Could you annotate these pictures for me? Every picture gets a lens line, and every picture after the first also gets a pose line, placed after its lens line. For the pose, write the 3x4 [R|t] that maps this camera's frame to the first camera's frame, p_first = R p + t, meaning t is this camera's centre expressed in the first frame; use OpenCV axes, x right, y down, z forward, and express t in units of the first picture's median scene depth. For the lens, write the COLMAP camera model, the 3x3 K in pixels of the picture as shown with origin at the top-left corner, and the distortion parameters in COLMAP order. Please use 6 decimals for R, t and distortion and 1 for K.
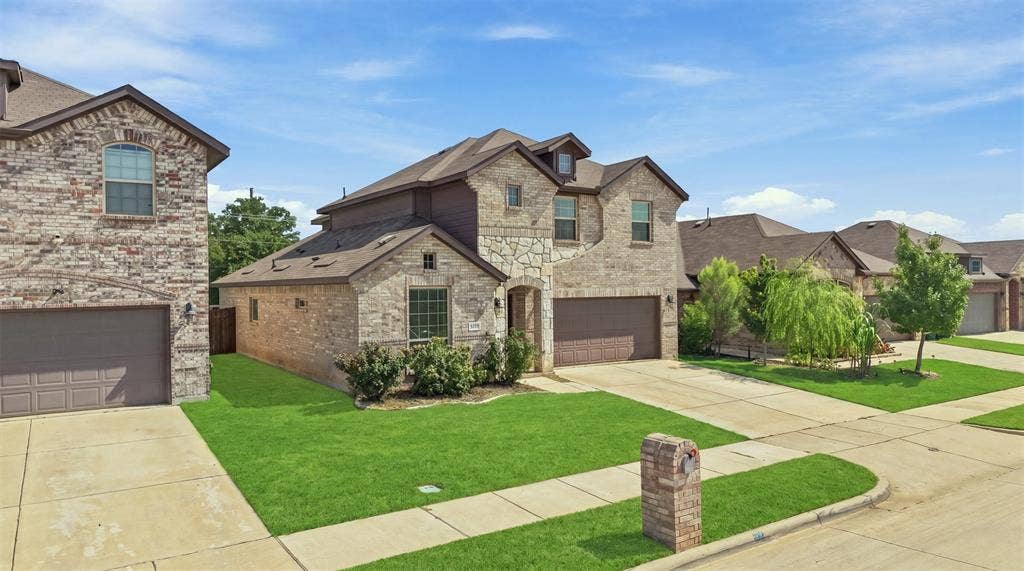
lens RADIAL K [[688.7, 0, 512.0], [0, 688.7, 285.5], [0, 0, 1]] dist [0.006143, -0.000549]
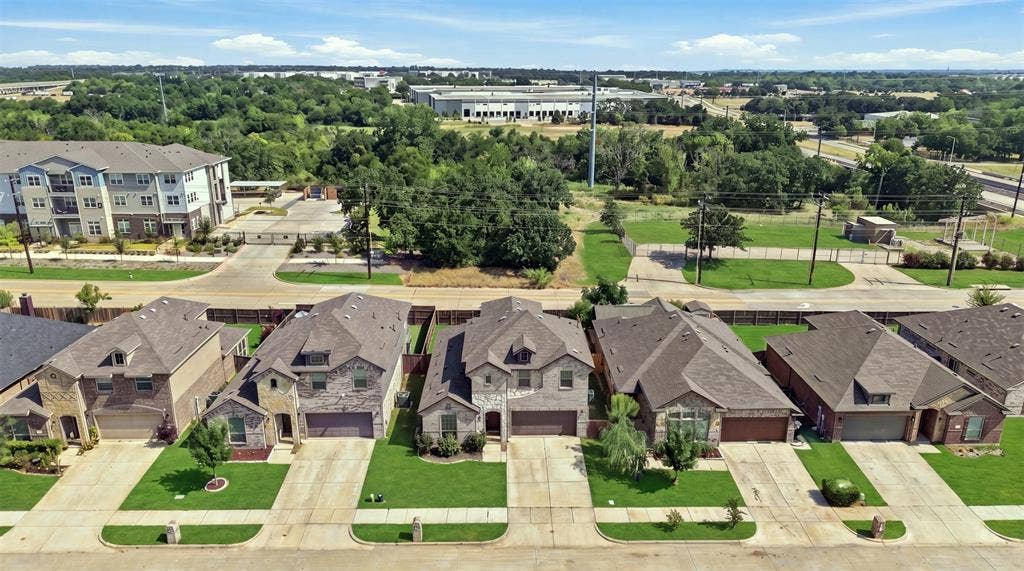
lens RADIAL K [[688.7, 0, 512.0], [0, 688.7, 285.5], [0, 0, 1]] dist [0.006143, -0.000549]
pose [[0.840863, 0.180085, -0.510410, 1.465290], [-0.011368, 0.948693, 0.315995, -1.415711], [0.541129, -0.259906, 0.799768, -1.008089]]
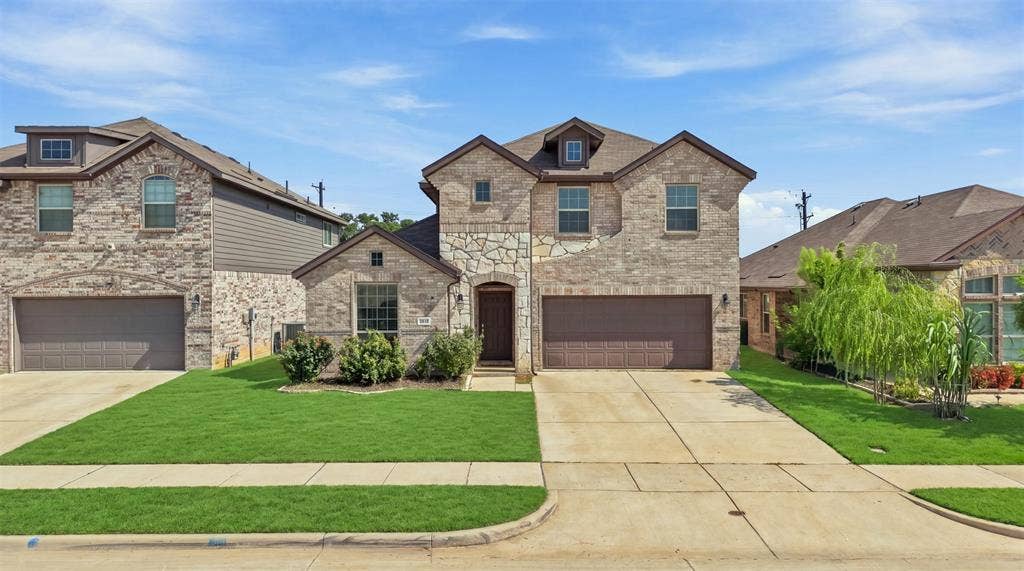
lens RADIAL K [[688.7, 0, 512.0], [0, 688.7, 285.5], [0, 0, 1]] dist [0.006143, -0.000549]
pose [[0.831220, 0.006929, -0.555901, 0.651996], [-0.004031, 0.999971, 0.006436, -0.001475], [0.555929, -0.003109, 0.831224, 0.224189]]
